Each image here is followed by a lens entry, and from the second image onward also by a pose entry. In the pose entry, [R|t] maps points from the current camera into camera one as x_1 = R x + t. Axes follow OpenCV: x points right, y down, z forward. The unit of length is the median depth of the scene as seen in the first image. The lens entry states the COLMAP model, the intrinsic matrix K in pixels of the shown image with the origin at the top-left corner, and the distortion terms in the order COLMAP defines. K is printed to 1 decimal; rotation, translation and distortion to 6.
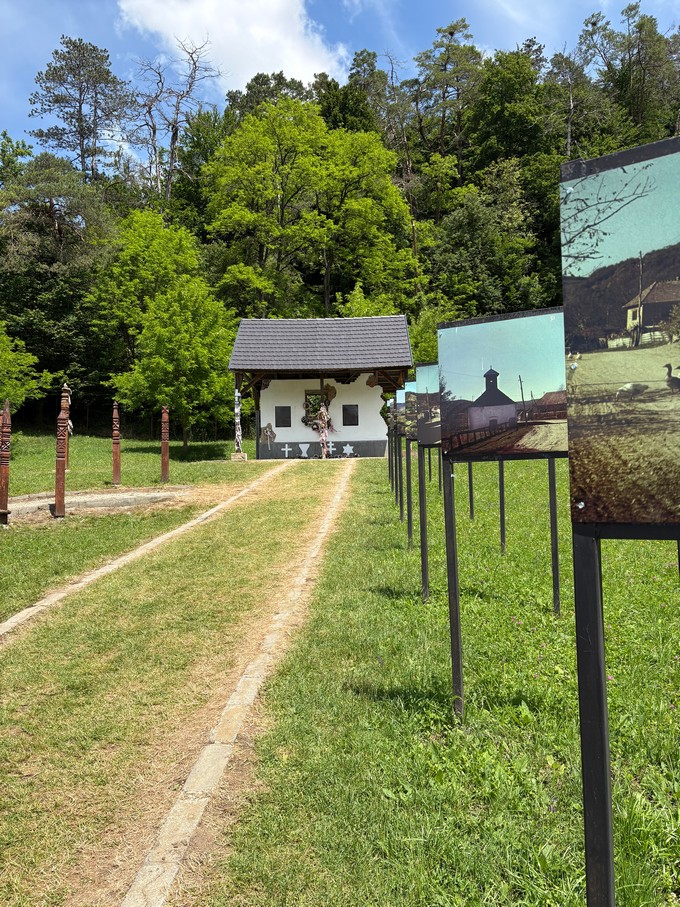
lens RADIAL K [[681.7, 0, 339.0], [0, 681.7, 465.2], [0, 0, 1]] dist [0.003508, -0.003191]
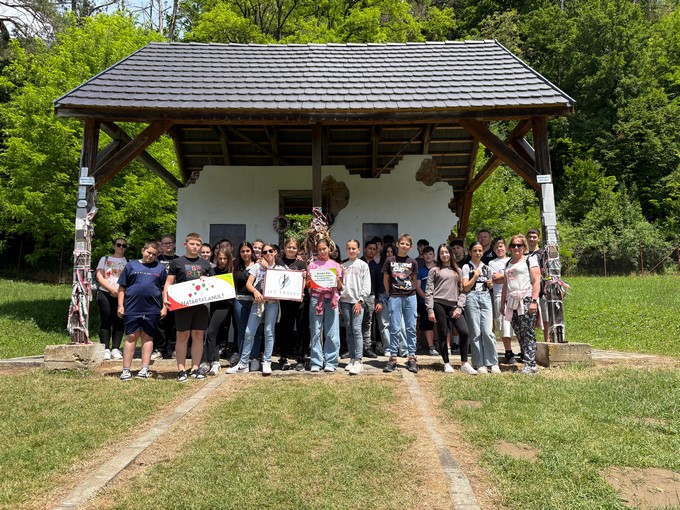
lens RADIAL K [[510.8, 0, 340.1], [0, 510.8, 260.3], [0, 0, 1]] dist [0.002706, -0.001542]
pose [[0.999852, 0.010241, 0.013843, -0.006619], [-0.009033, 0.996371, -0.084636, -0.016711], [-0.014659, 0.084498, 0.996316, 0.309383]]
